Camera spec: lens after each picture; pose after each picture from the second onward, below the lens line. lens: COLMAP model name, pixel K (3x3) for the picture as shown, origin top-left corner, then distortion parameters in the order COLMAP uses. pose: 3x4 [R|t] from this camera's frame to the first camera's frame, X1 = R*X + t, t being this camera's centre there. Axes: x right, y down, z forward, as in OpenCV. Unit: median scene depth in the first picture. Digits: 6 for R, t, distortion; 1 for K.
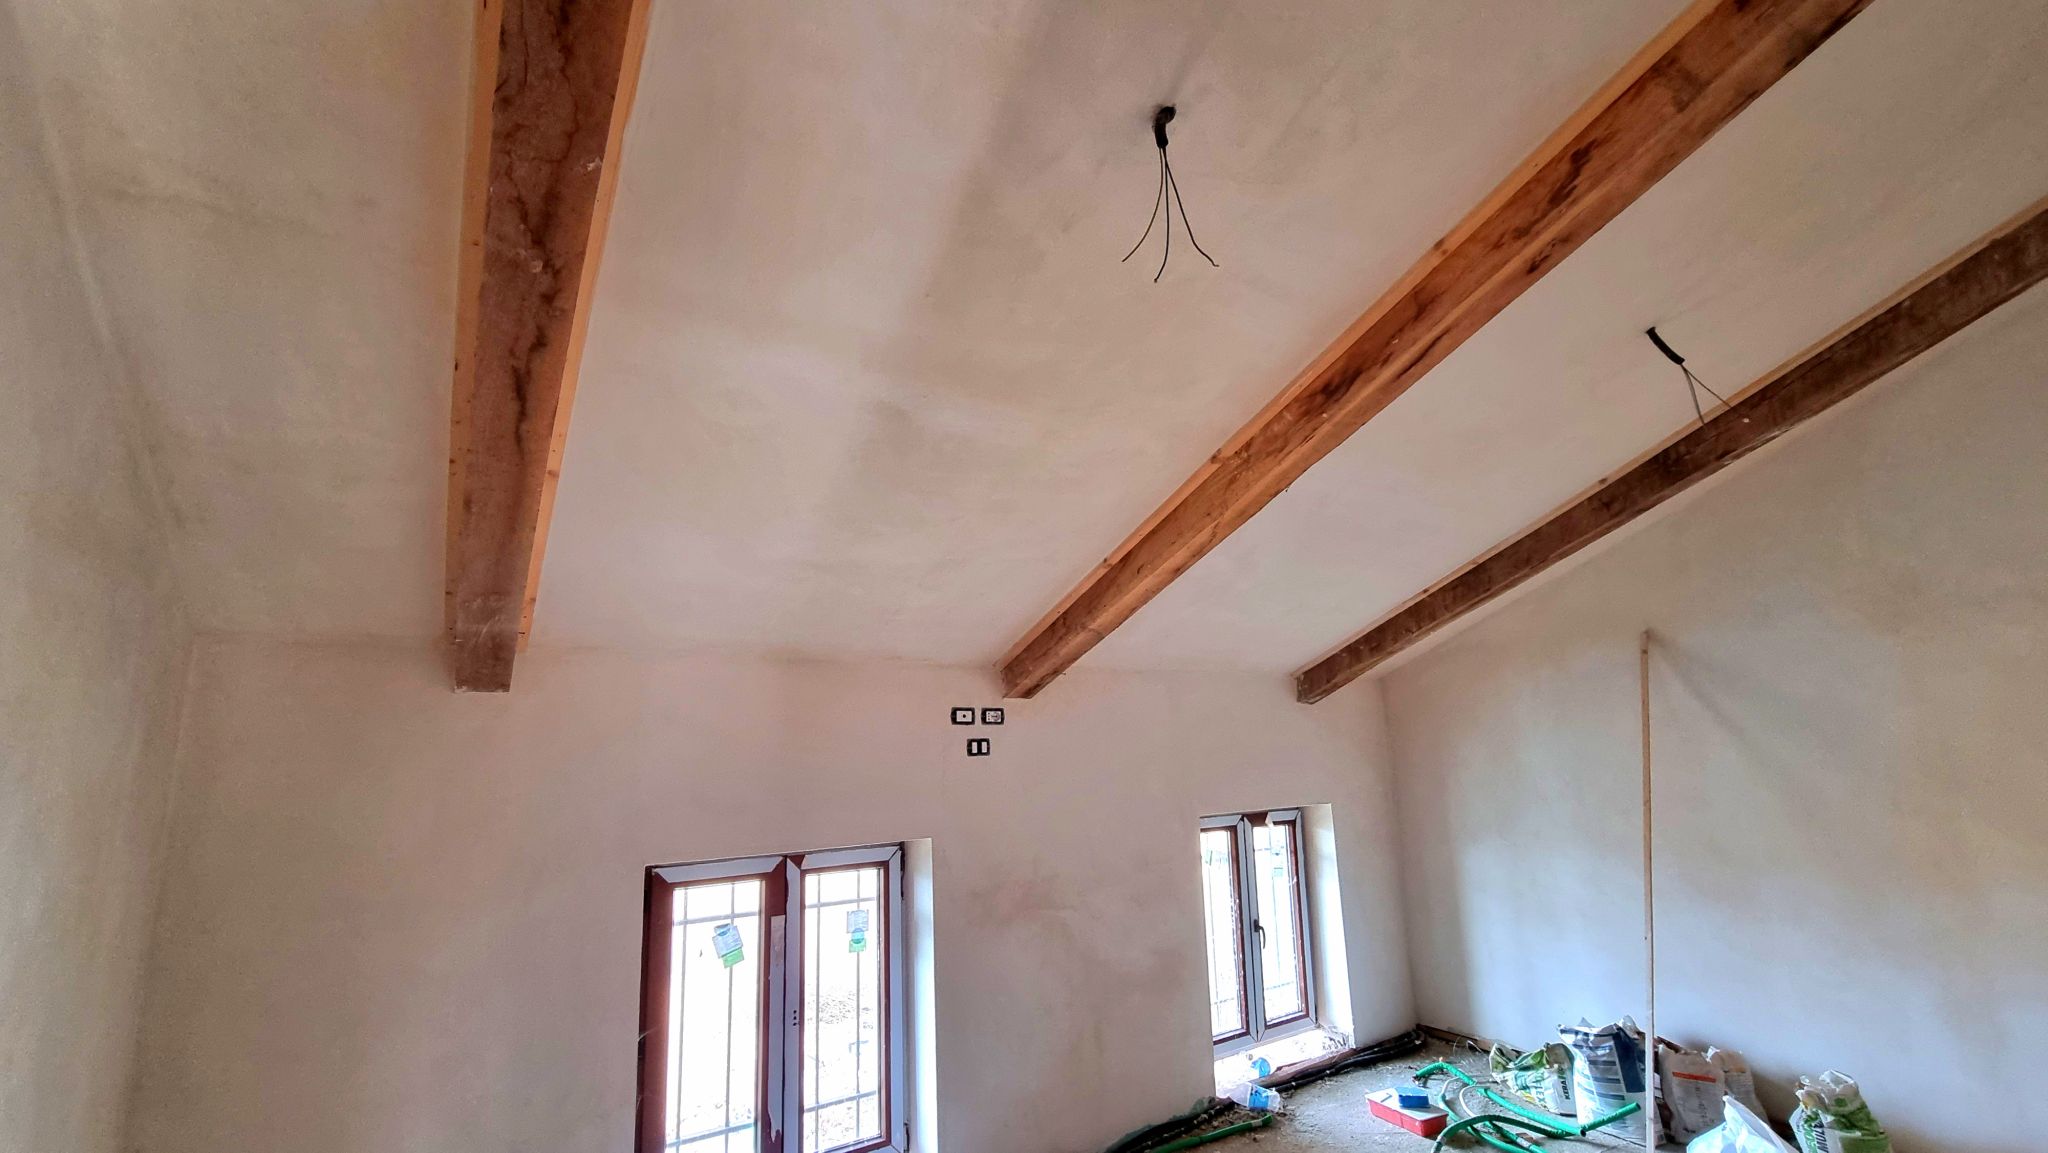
lens RADIAL K [[849.9, 0, 1016.6], [0, 849.9, 606.8], [0, 0, 1]] dist [-0.002036, -0.000180]
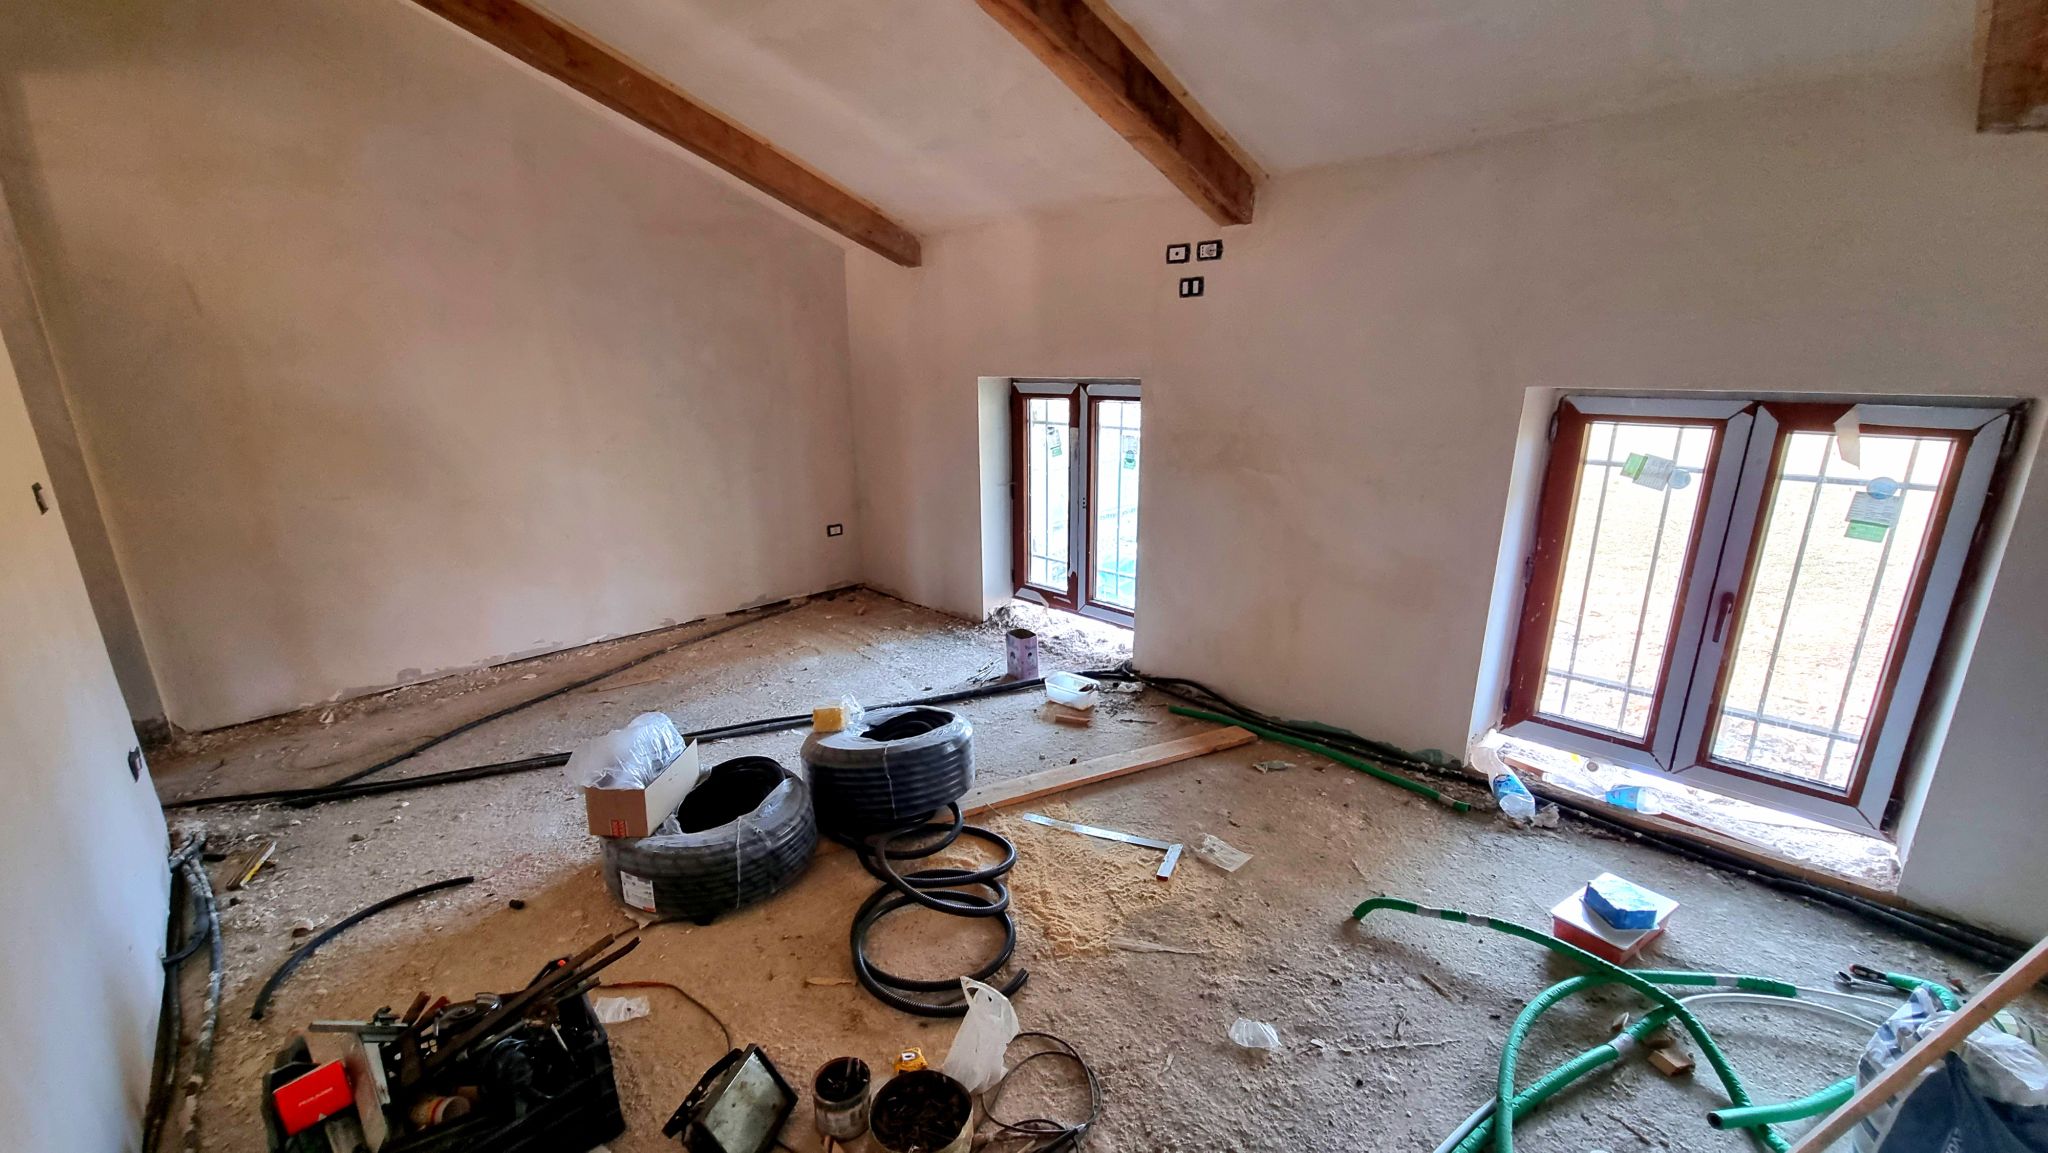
lens RADIAL K [[849.9, 0, 1016.6], [0, 849.9, 606.8], [0, 0, 1]] dist [-0.002036, -0.000180]
pose [[0.176195, 0.311964, -0.933613, 0.898749], [0.178720, 0.922550, 0.341996, 0.132666], [0.967995, -0.227113, 0.106794, 0.617413]]
